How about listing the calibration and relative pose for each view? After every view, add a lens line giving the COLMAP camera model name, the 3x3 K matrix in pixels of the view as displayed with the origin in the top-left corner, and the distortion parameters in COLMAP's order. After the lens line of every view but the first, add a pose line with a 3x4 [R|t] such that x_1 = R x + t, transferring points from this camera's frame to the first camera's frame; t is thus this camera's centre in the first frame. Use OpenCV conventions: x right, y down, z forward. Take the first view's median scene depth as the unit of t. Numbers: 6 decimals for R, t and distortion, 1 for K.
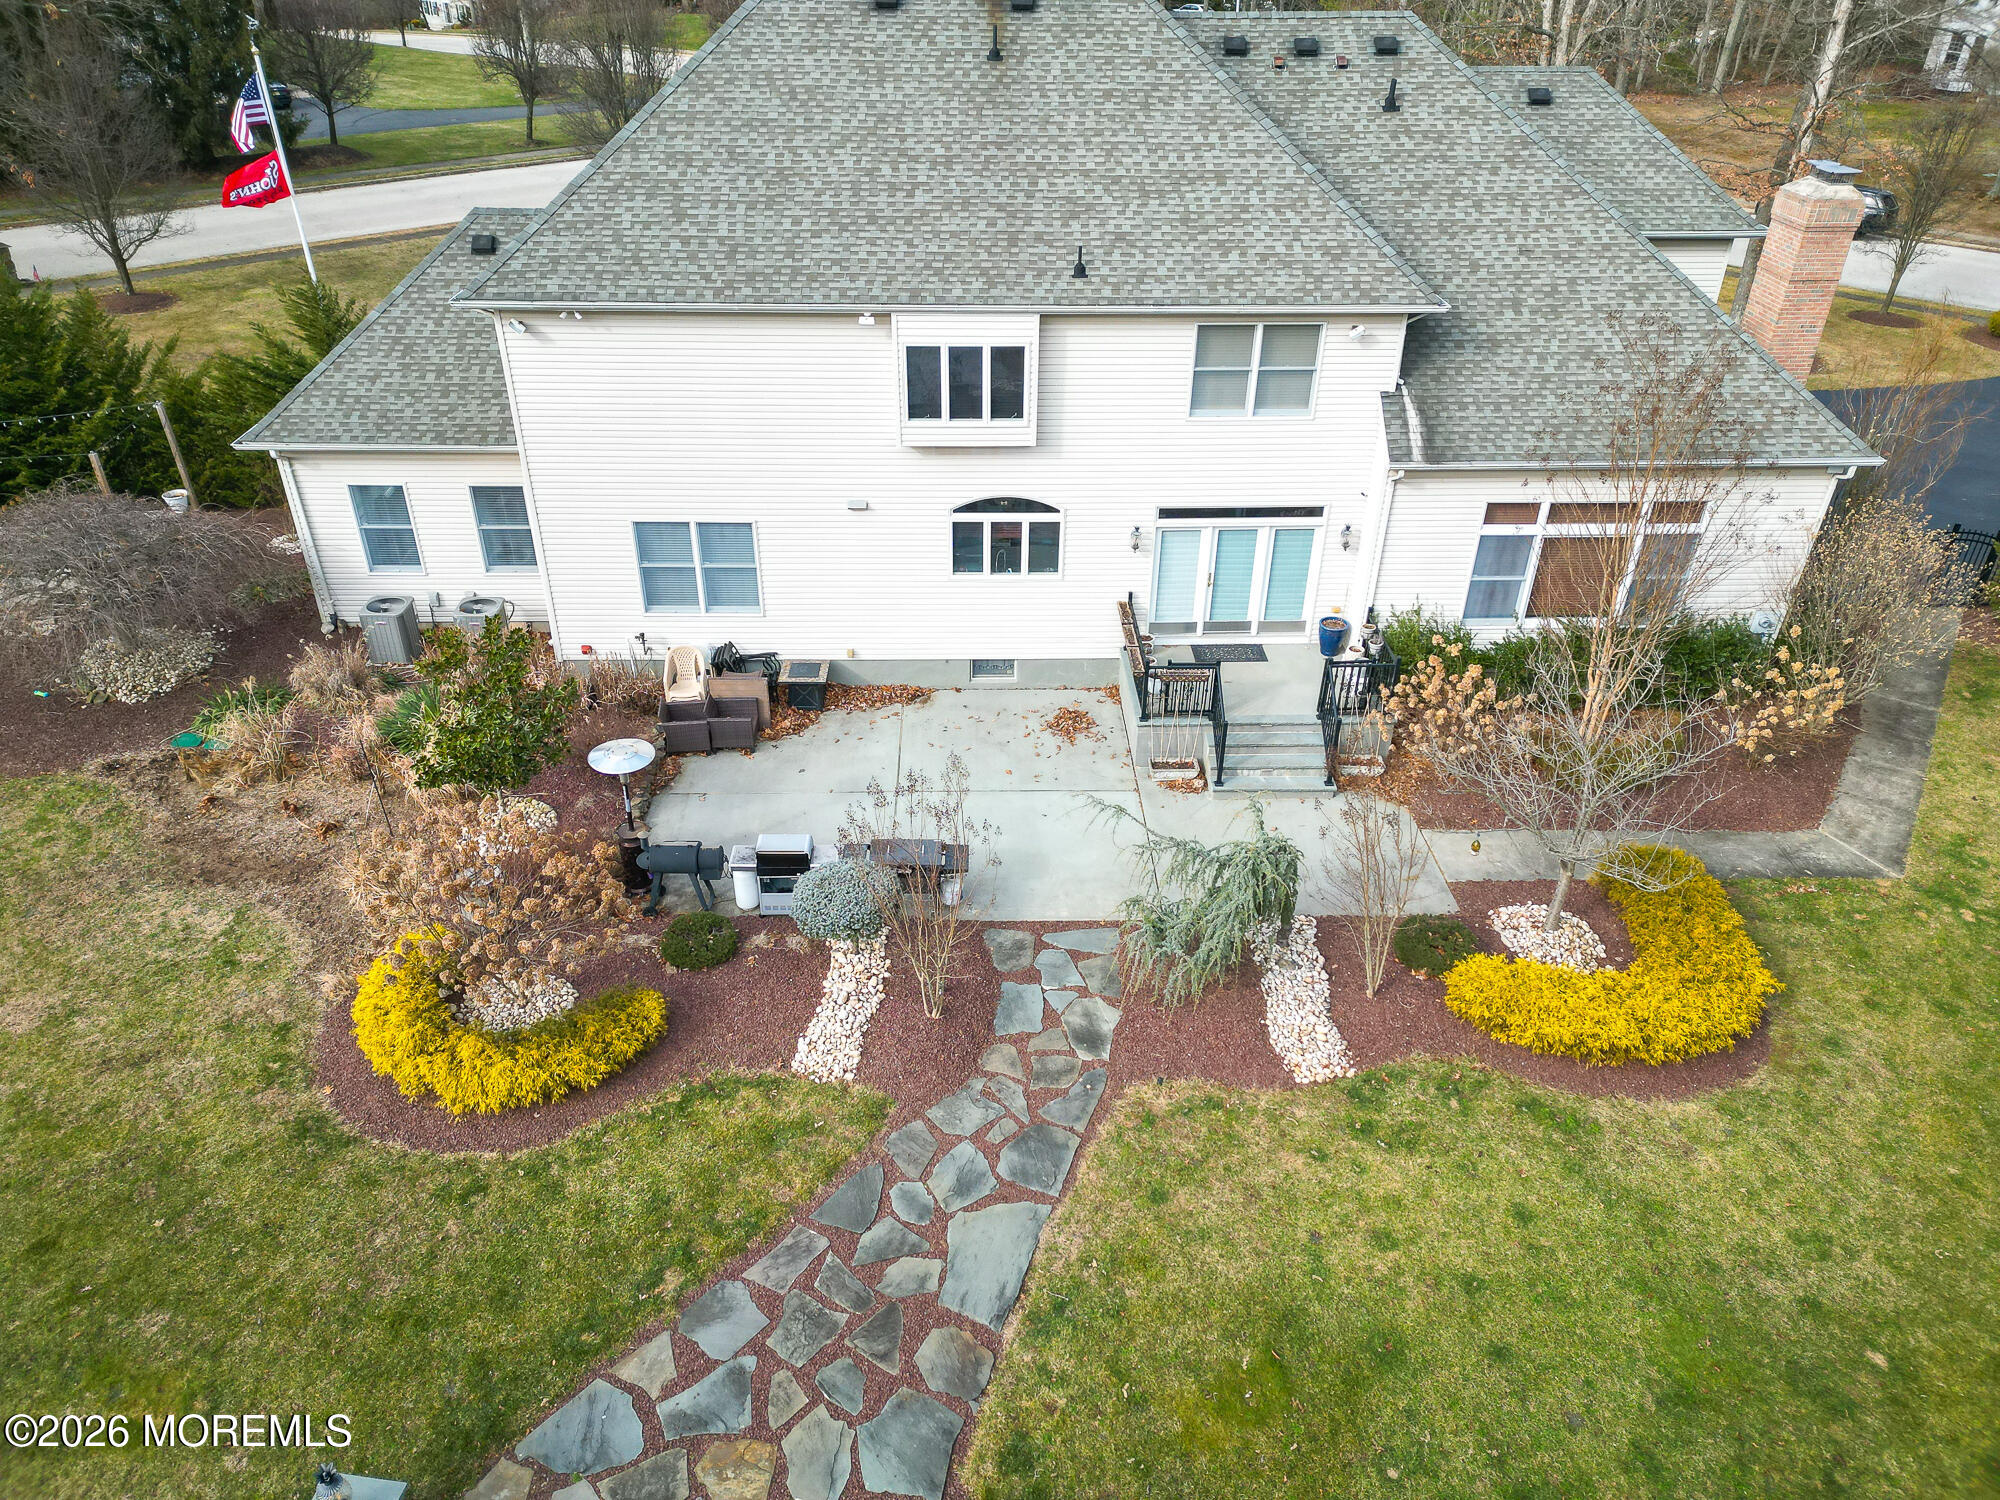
lens RADIAL K [[1381.6, 0, 1000.0], [0, 1381.6, 750.0], [0, 0, 1]] dist [0.078024, -0.068120]
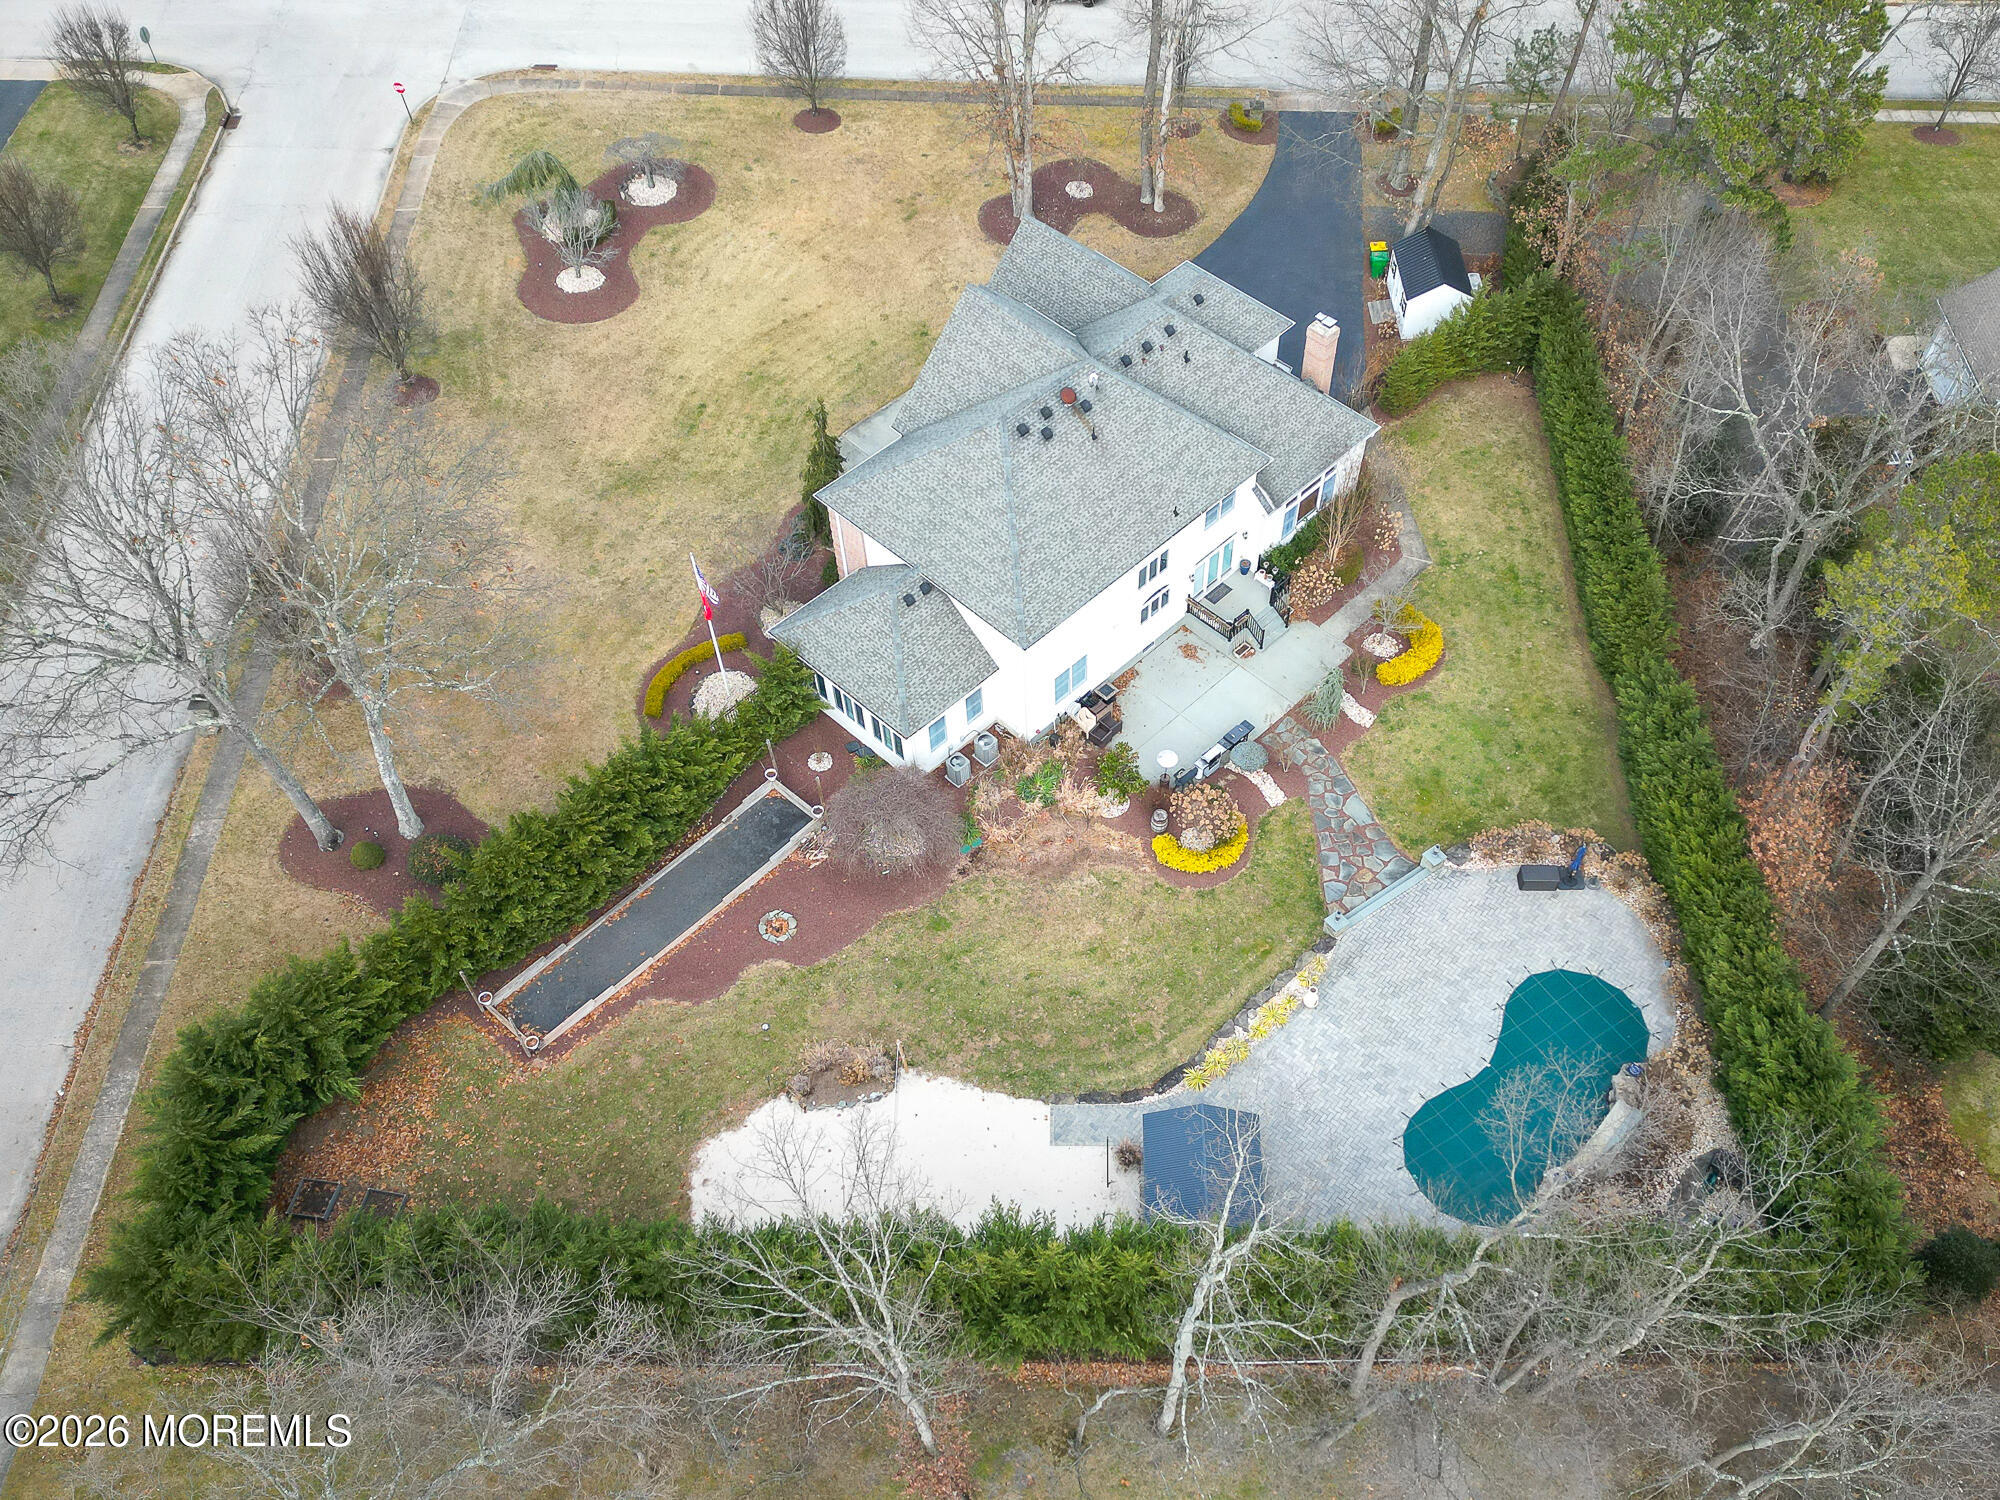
lens RADIAL K [[1638.1, 0, 1104.7], [0, 1638.1, 886.9], [0, 0, 1]] dist [0.170369, -0.305819]
pose [[0.707045, -0.582850, 0.400467, -1.624832], [0.365800, 0.786088, 0.498254, -1.326880], [-0.605209, -0.205797, 0.769005, -1.412864]]
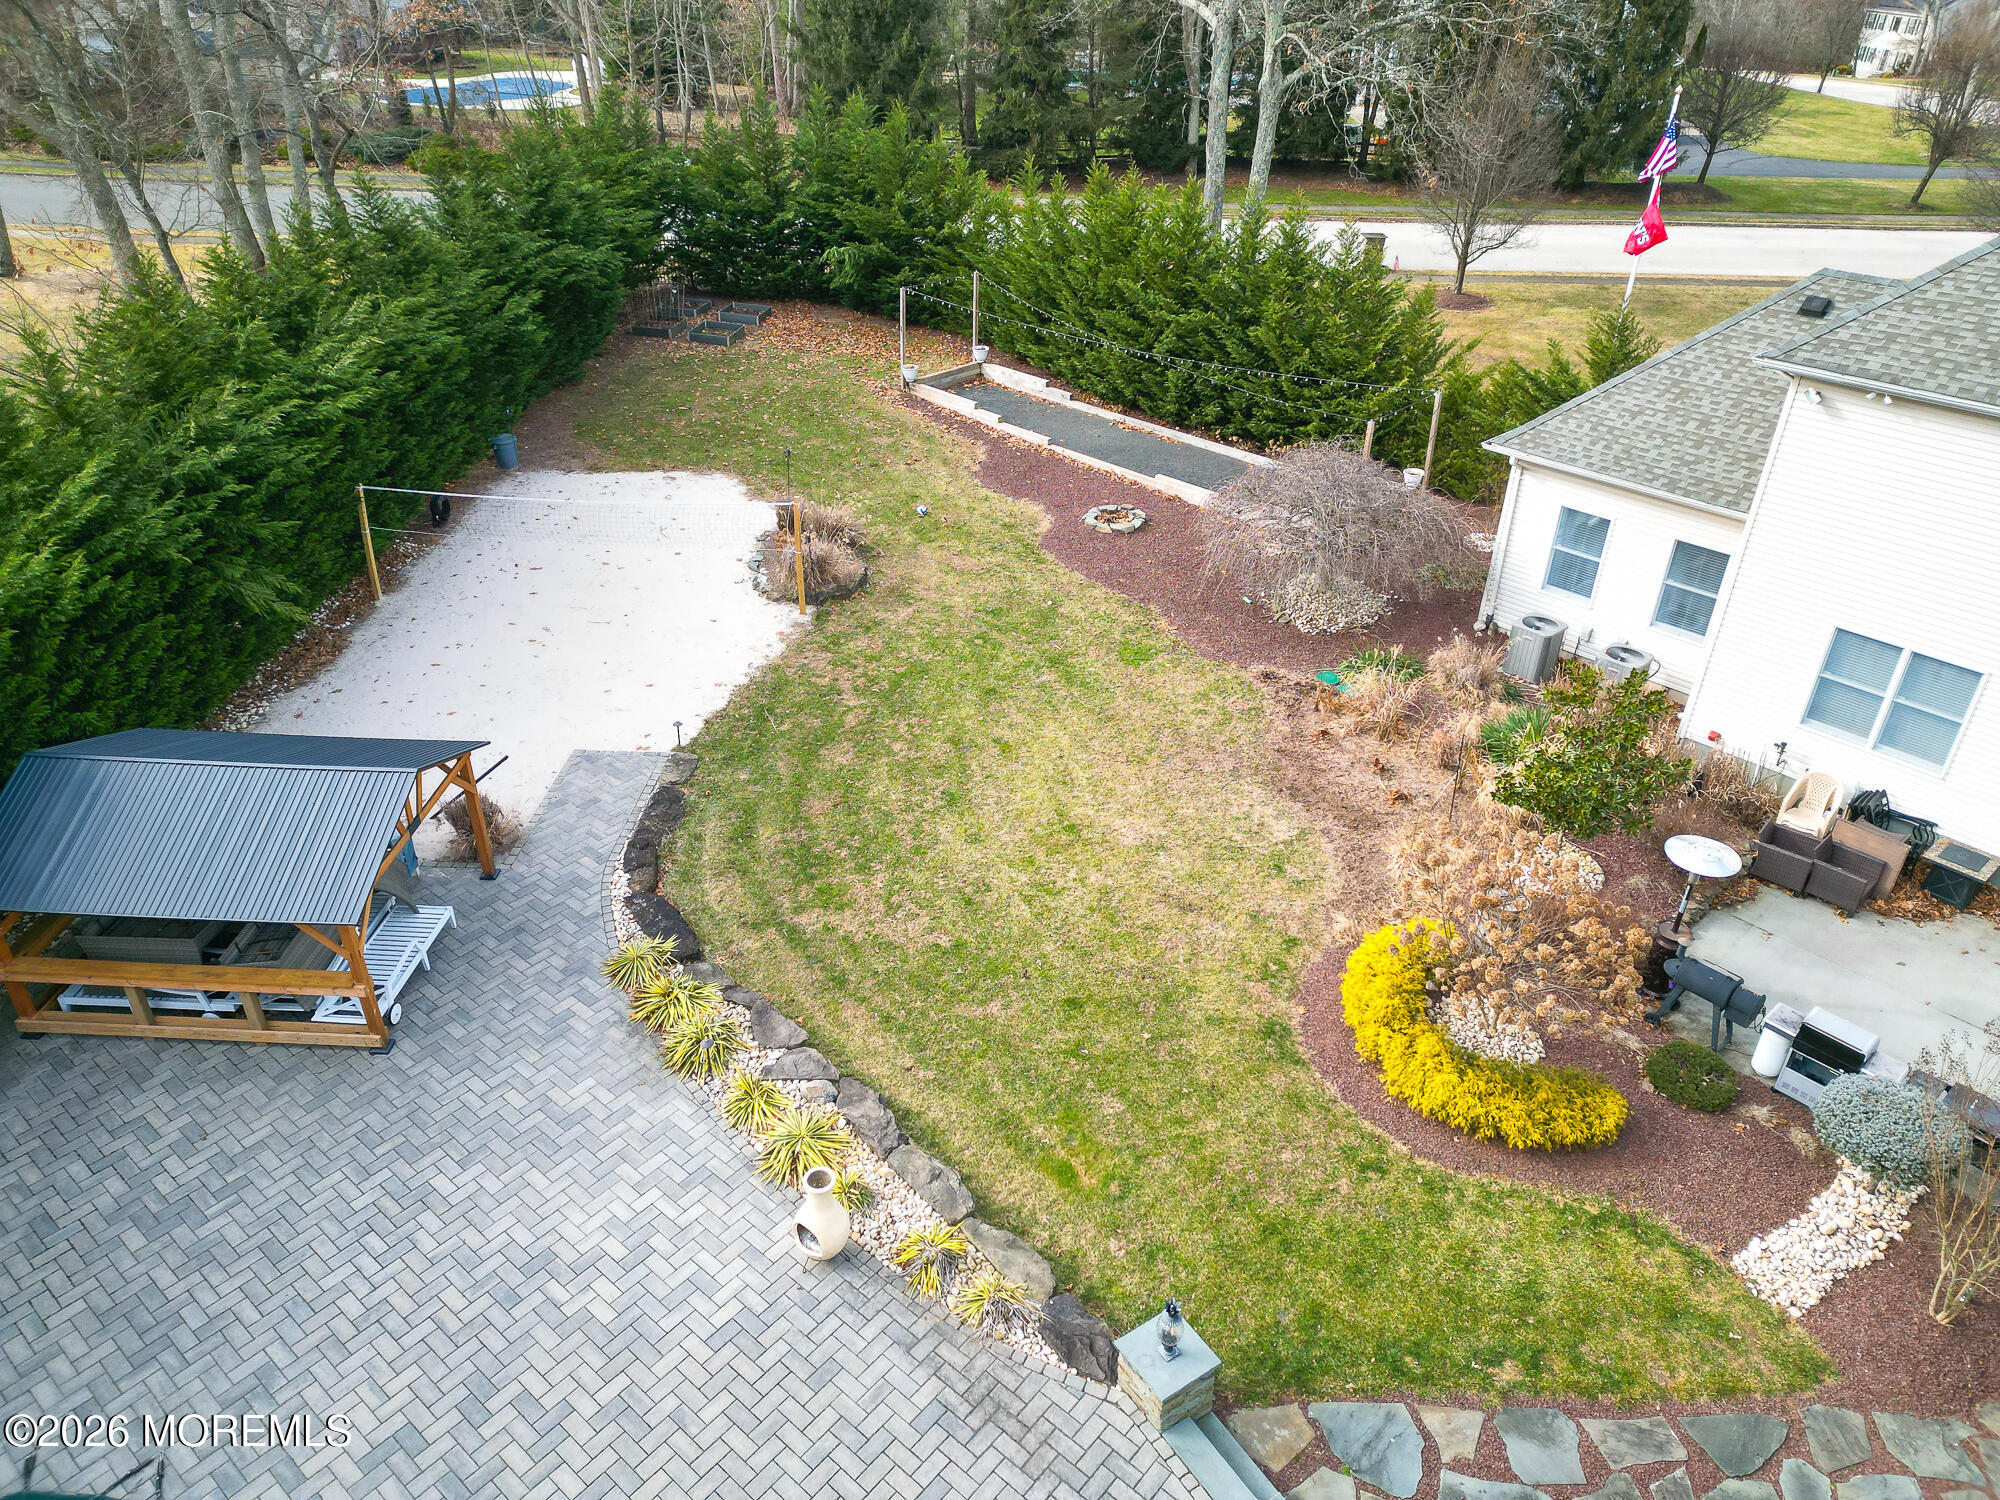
lens RADIAL K [[1381.6, 0, 1000.0], [0, 1381.6, 750.0], [0, 0, 1]] dist [0.078024, -0.068120]
pose [[0.661783, 0.389367, -0.640653, -0.008756], [-0.402156, 0.905570, 0.134955, 0.002144], [0.632704, 0.168332, 0.755877, -0.013688]]
